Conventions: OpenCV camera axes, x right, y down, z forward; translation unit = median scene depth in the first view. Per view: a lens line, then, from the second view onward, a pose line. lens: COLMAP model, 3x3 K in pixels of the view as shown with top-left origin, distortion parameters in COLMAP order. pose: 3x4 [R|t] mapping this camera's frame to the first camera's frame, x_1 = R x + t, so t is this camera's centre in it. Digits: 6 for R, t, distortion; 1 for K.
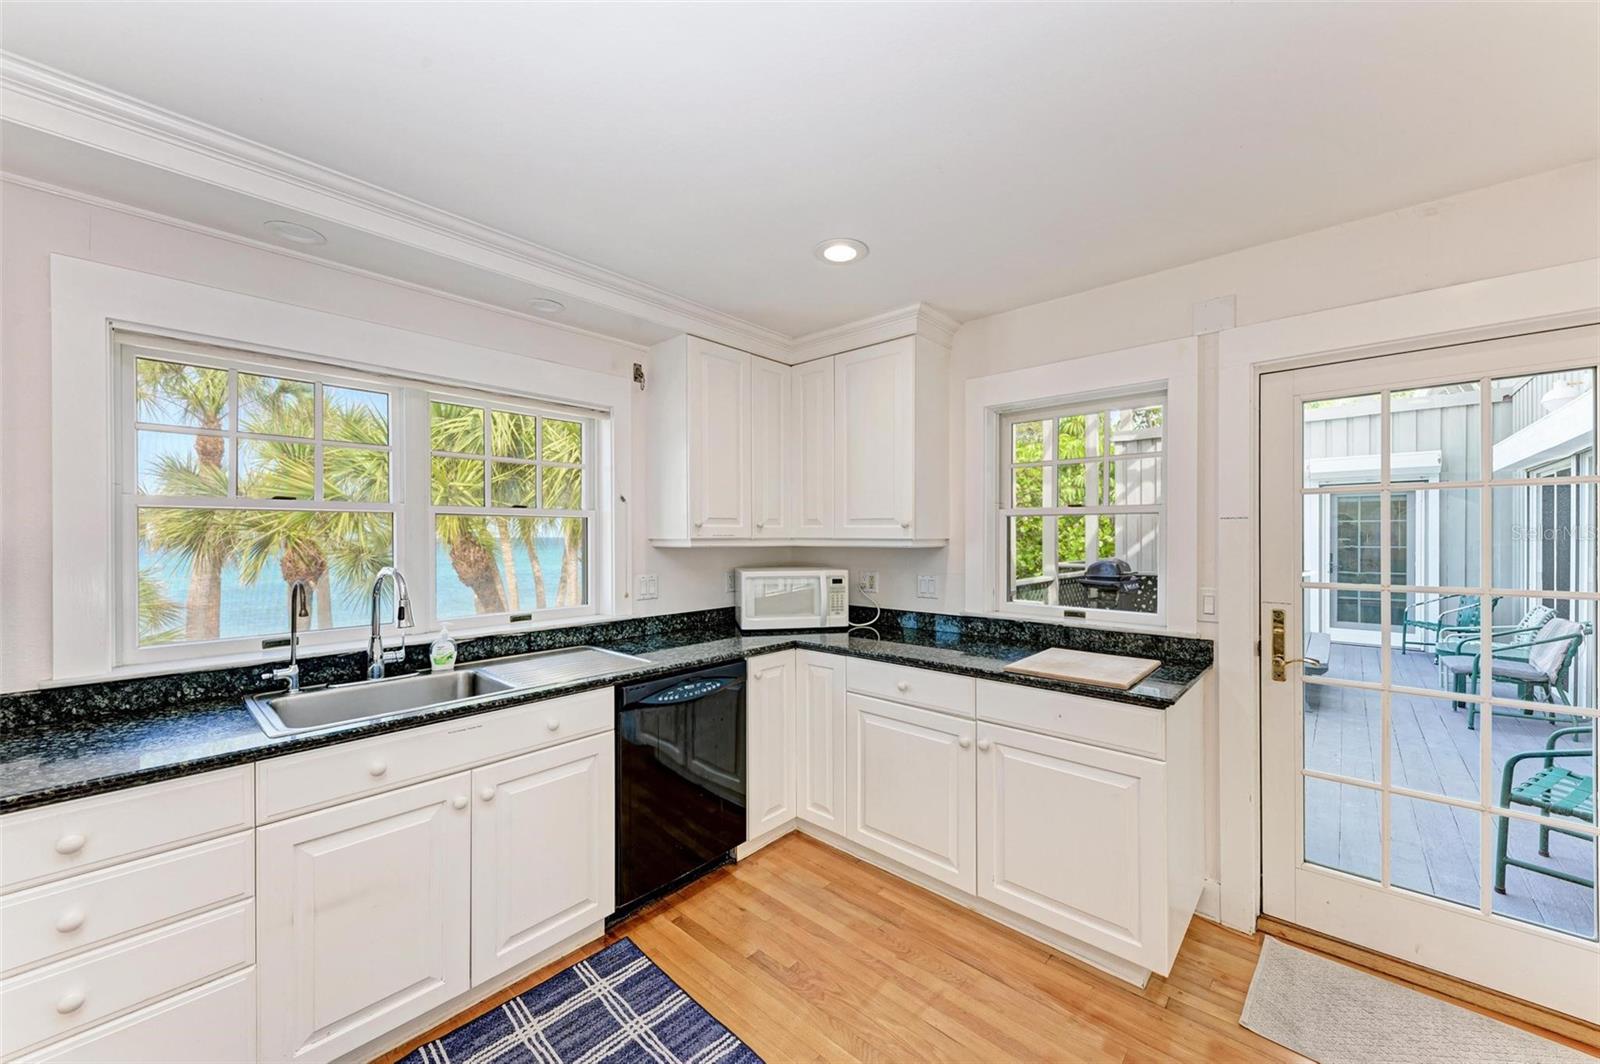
lens RADIAL K [[596.4, 0, 798.3], [0, 596.4, 537.6], [0, 0, 1]] dist [0.023978, -0.007759]
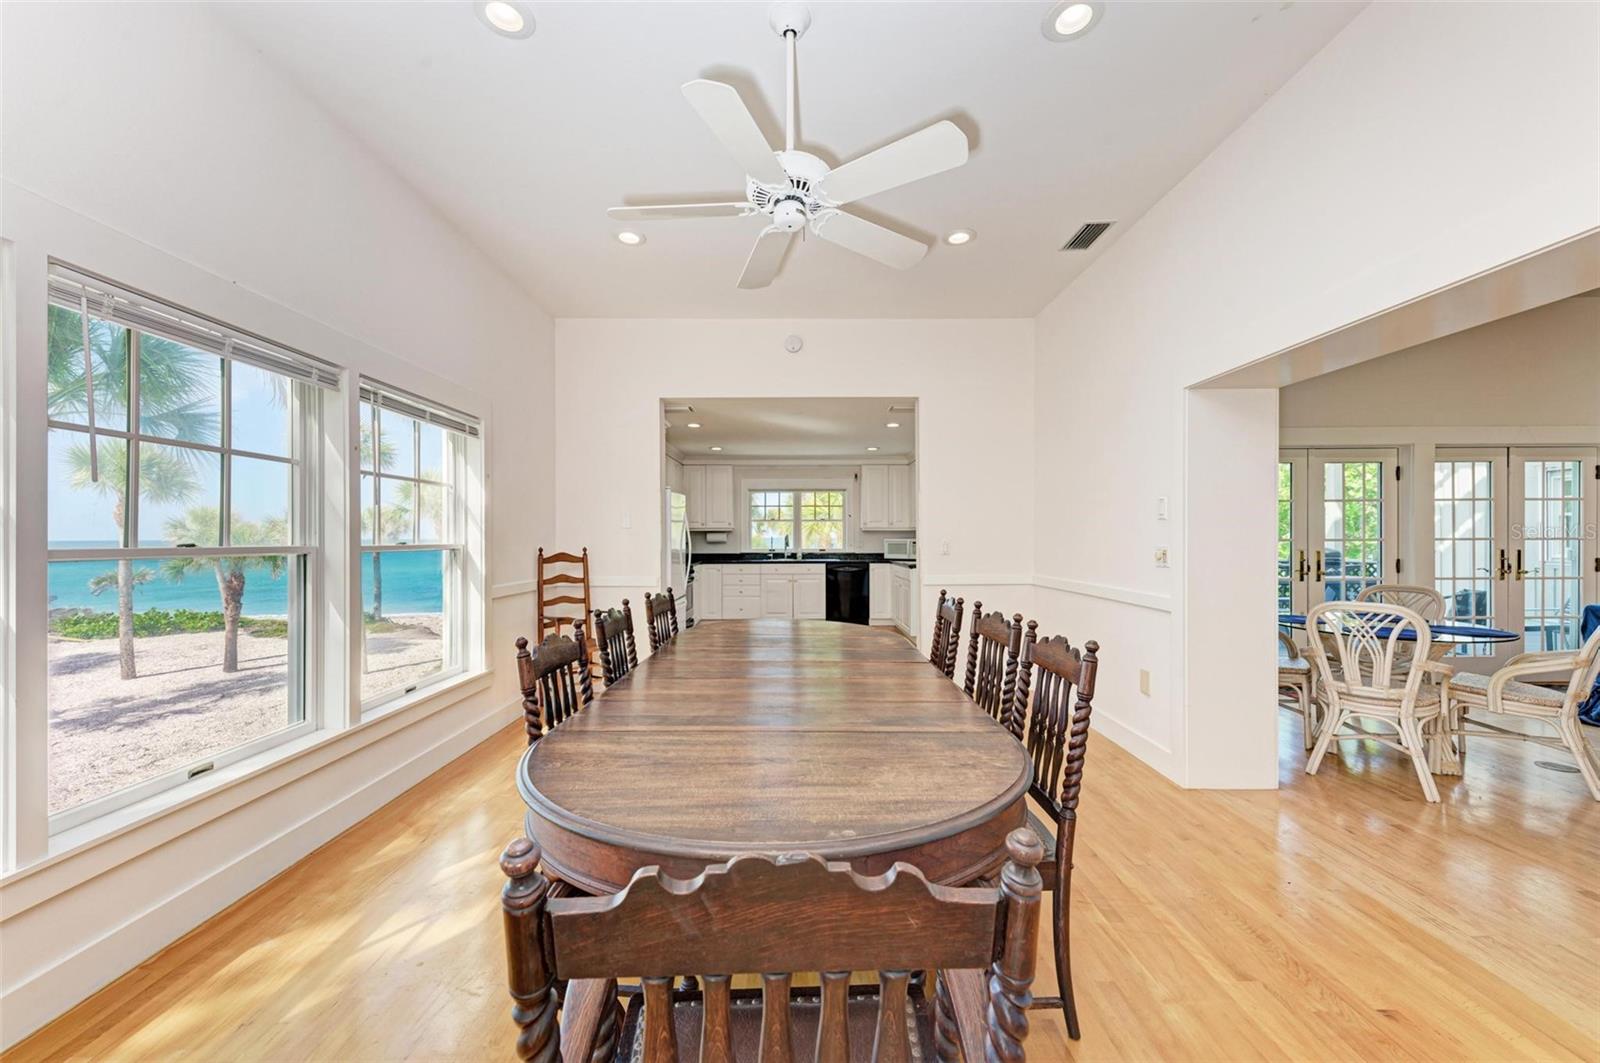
lens RADIAL K [[598.4, 0, 799.8], [0, 598.4, 534.1], [0, 0, 1]] dist [0.023651, 0.000041]
pose [[0.675171, -0.002216, -0.737658, 2.288586], [-0.002789, 0.999981, -0.005556, 0.062847], [0.737656, 0.005809, 0.675152, -1.665775]]
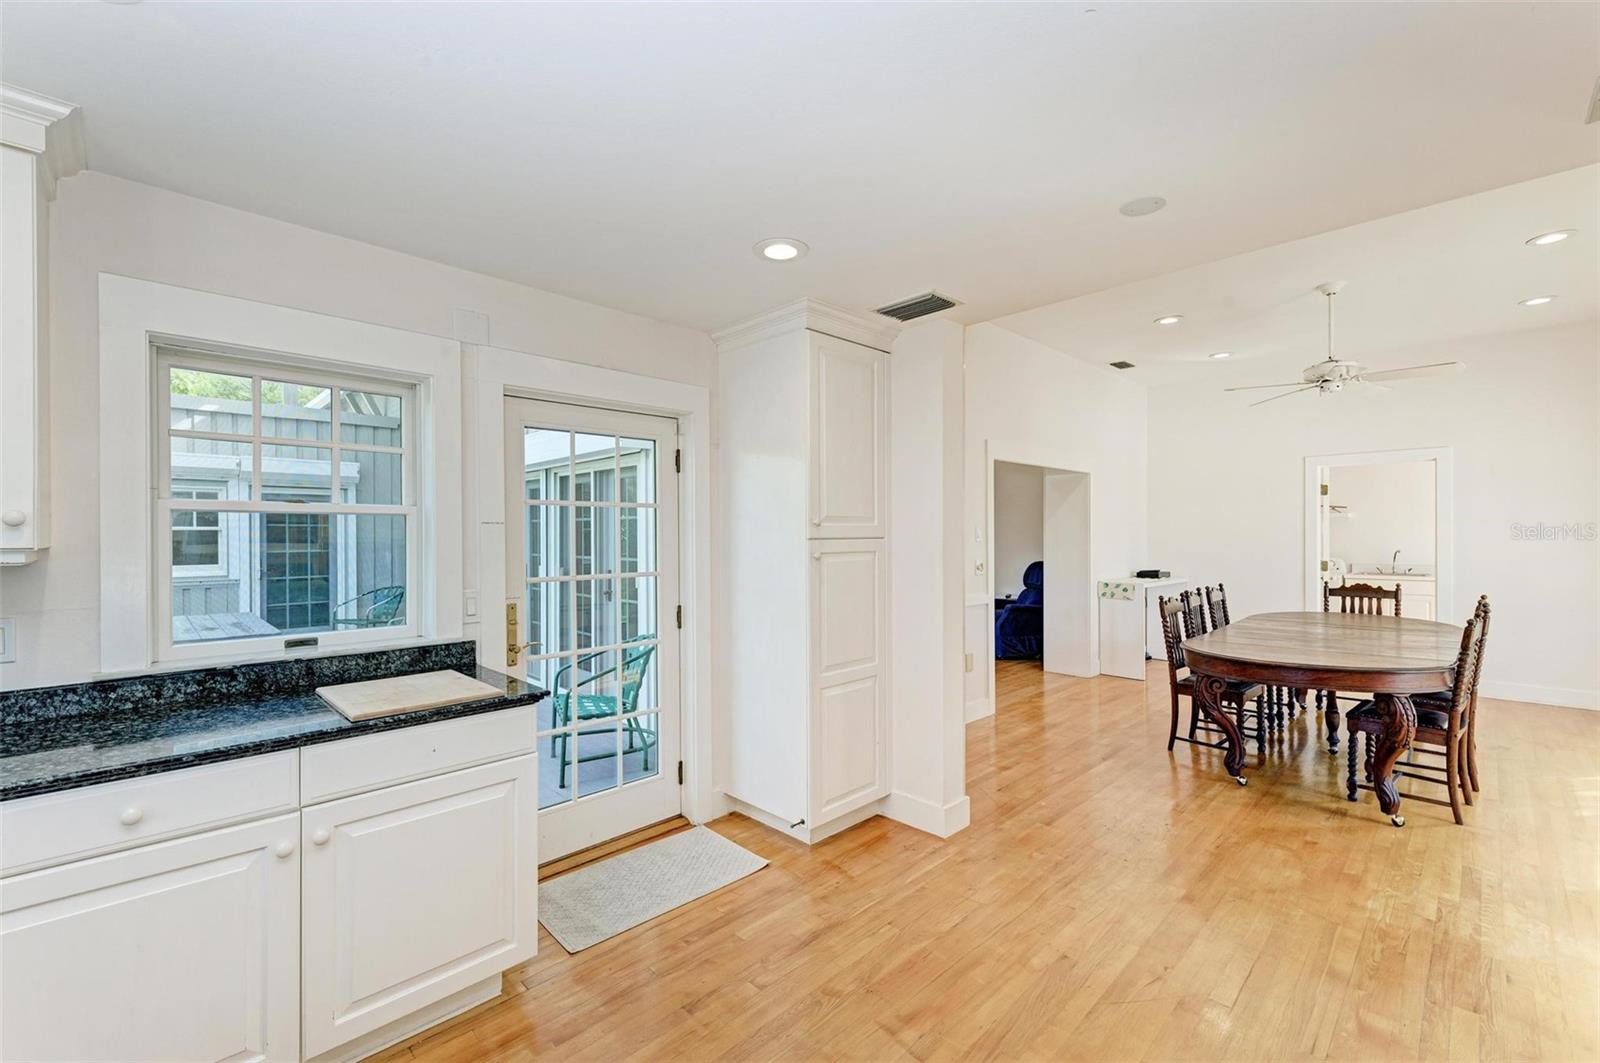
lens RADIAL K [[668.7, 0, 800.0], [0, 668.7, 531.5], [0, 0, 1]] dist [-0.001092, -0.000045]
pose [[0.057863, 0.006766, 0.998302, -0.401511], [0.011233, 0.999909, -0.007428, -0.001805], [-0.998261, 0.011644, 0.057782, 0.346370]]
